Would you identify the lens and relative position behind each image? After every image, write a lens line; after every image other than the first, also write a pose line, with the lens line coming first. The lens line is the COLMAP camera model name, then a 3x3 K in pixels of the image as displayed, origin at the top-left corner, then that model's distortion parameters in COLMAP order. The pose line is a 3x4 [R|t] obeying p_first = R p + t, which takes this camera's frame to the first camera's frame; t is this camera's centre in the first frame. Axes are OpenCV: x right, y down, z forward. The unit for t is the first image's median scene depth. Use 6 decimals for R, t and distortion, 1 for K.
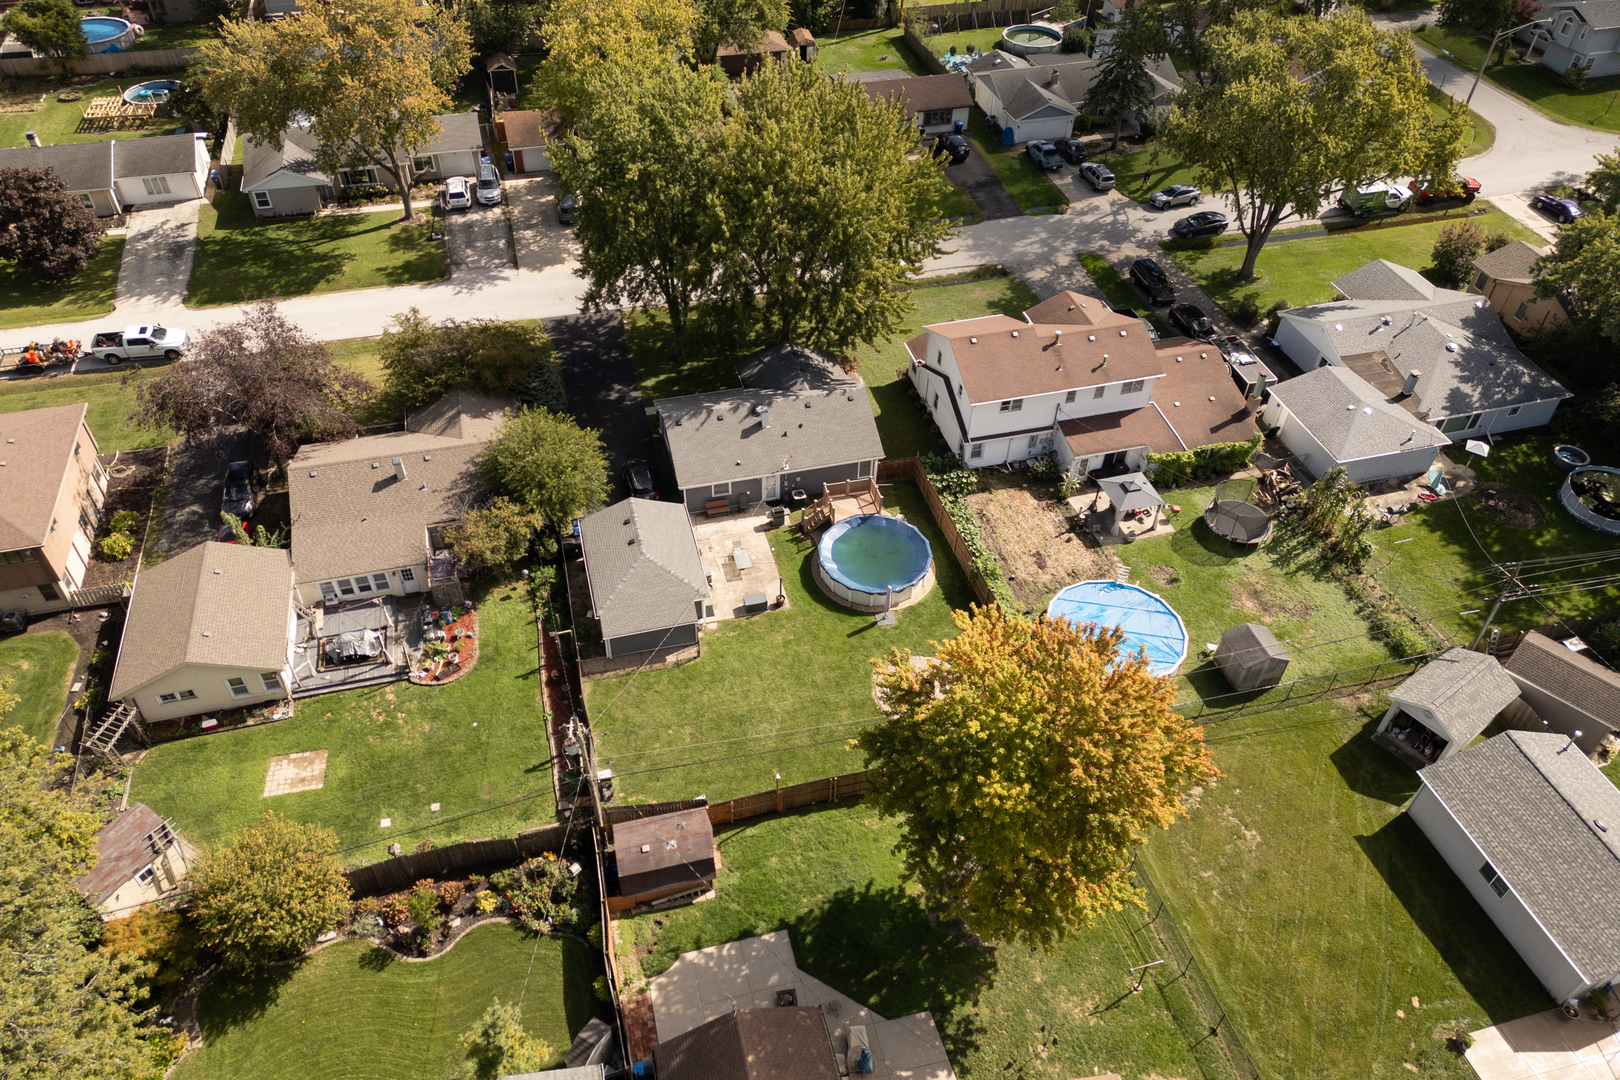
lens RADIAL K [[1131.1, 0, 801.1], [0, 1131.1, 539.0], [0, 0, 1]] dist [0.092476, -0.097055]
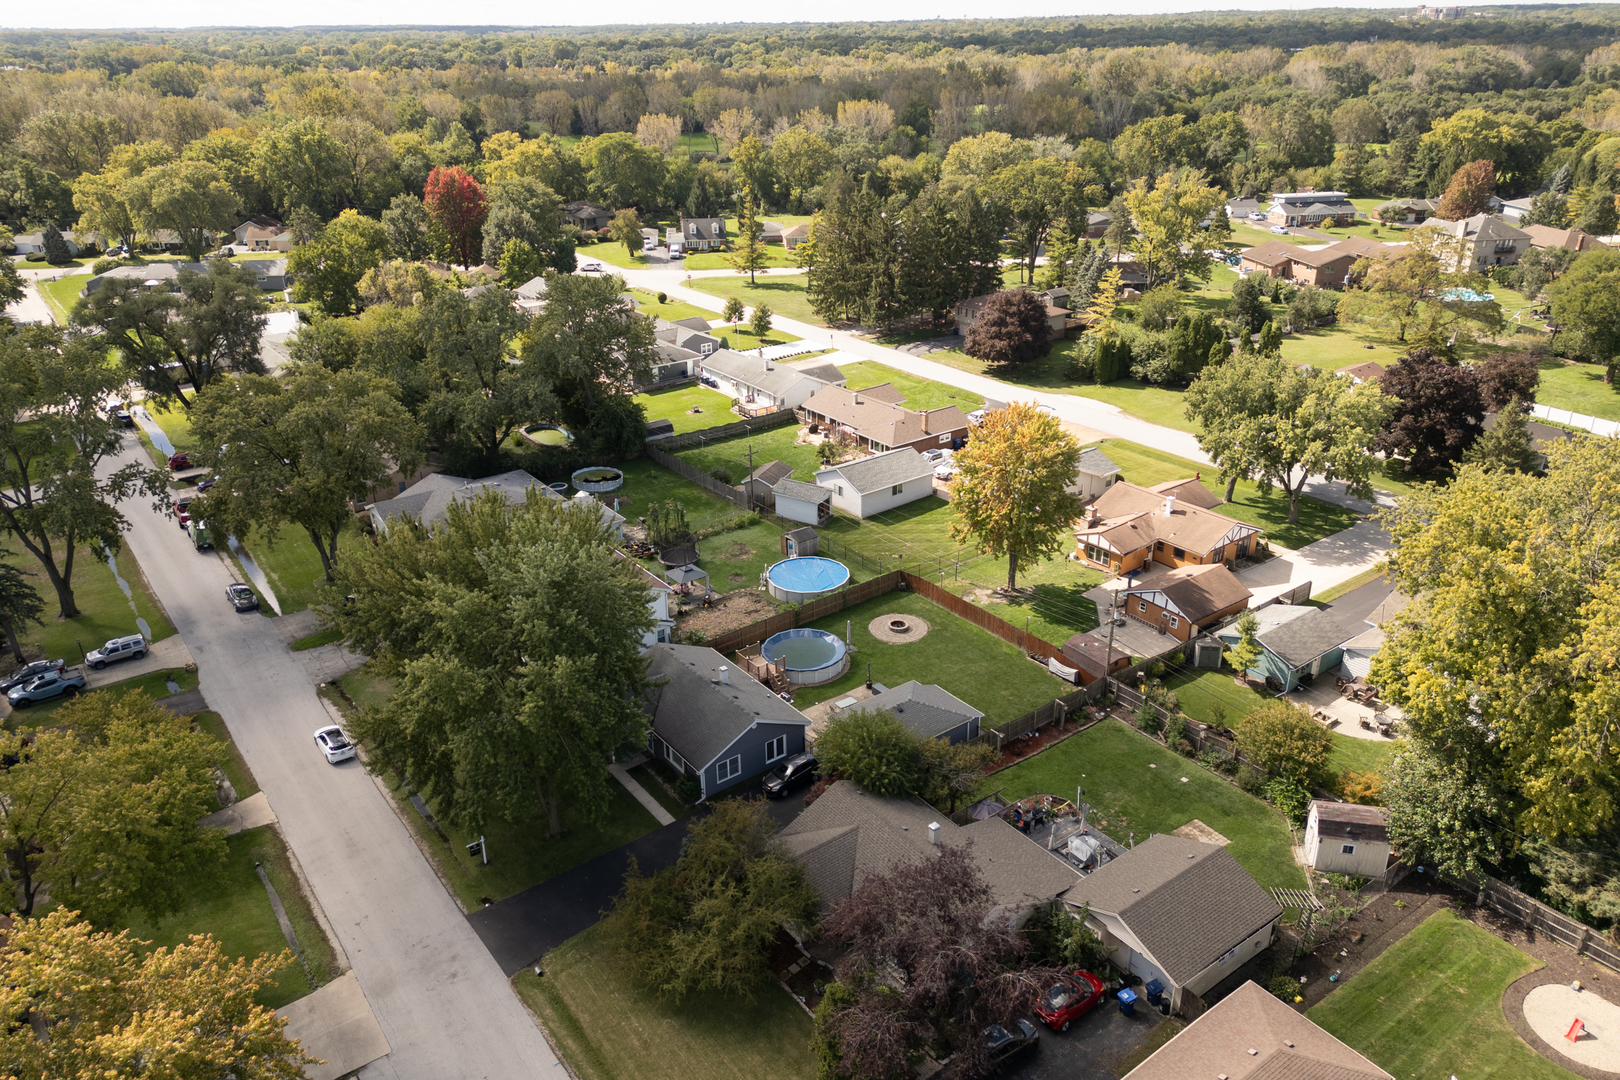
lens RADIAL K [[1154.6, 0, 813.5], [0, 1154.6, 522.9], [0, 0, 1]] dist [0.083249, -0.106515]
pose [[-0.375823, -0.373168, 0.848235, -1.087079], [0.638157, 0.559495, 0.528886, -0.819894], [-0.671947, 0.740075, 0.027869, 0.872949]]
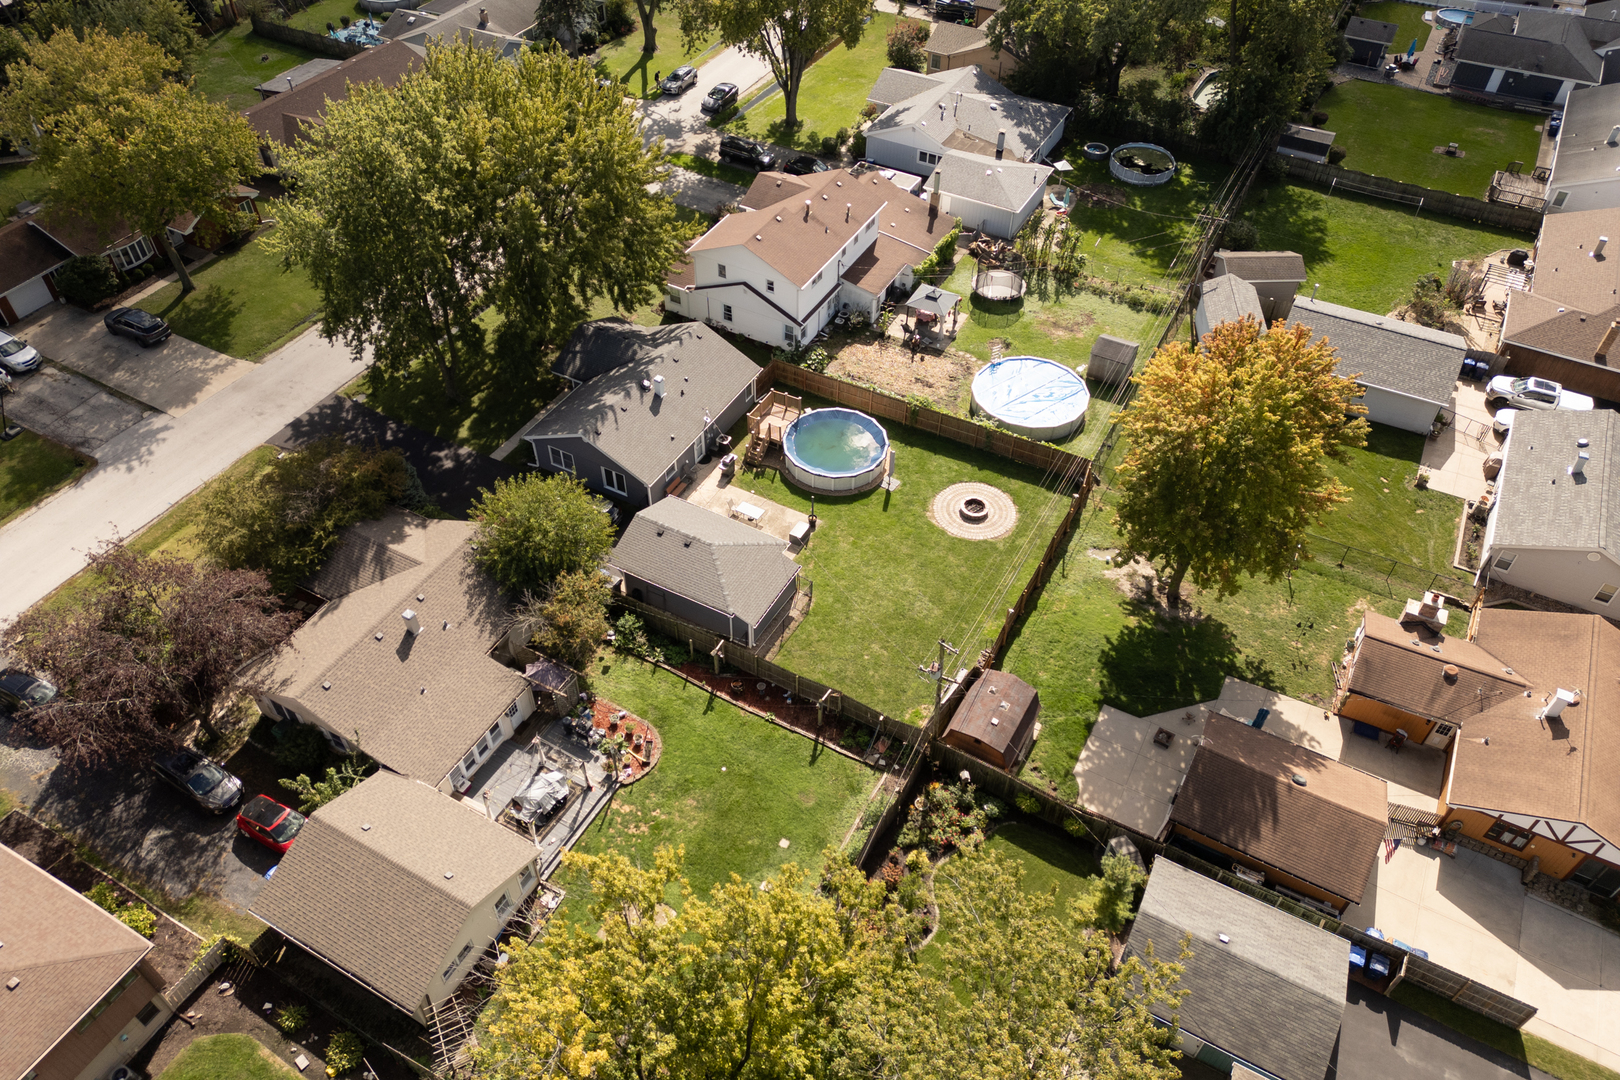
lens RADIAL K [[1131.1, 0, 801.1], [0, 1131.1, 539.0], [0, 0, 1]] dist [0.092476, -0.097055]
pose [[0.688045, -0.519883, 0.506277, -0.566296], [0.496034, 0.846172, 0.194788, -0.139070], [-0.529664, 0.117108, 0.840084, 0.134856]]
